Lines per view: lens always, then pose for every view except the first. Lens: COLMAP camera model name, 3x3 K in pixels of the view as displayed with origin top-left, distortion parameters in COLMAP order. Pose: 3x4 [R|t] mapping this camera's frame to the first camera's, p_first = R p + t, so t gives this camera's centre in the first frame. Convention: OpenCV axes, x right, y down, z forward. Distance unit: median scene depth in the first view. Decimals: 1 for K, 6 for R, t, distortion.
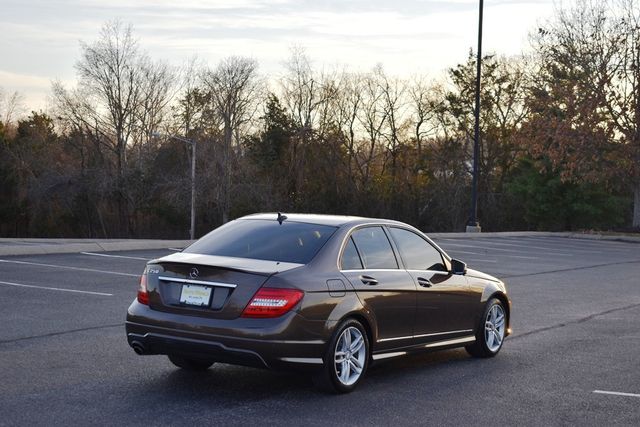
lens RADIAL K [[1138.9, 0, 319.2], [0, 1138.9, 189.7], [0, 0, 1]] dist [-0.006068, 0.107522]
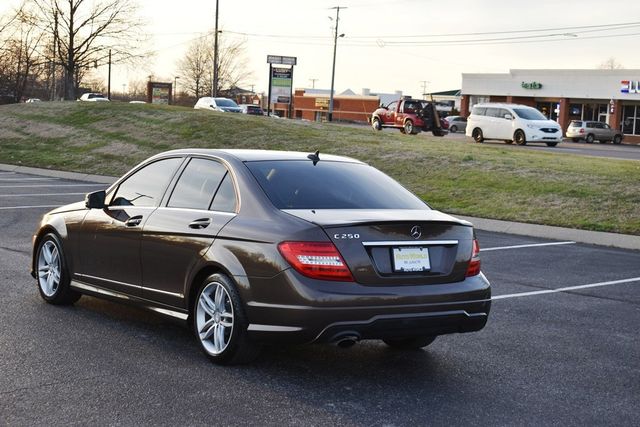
lens RADIAL K [[1138.9, 0, 319.2], [0, 1138.9, 189.7], [0, 0, 1]] dist [-0.006068, 0.107522]
pose [[0.370799, -0.064400, 0.926478, -0.875953], [-0.025563, 0.996507, 0.079498, -0.018984], [-0.928361, -0.053162, 0.367858, 0.765632]]
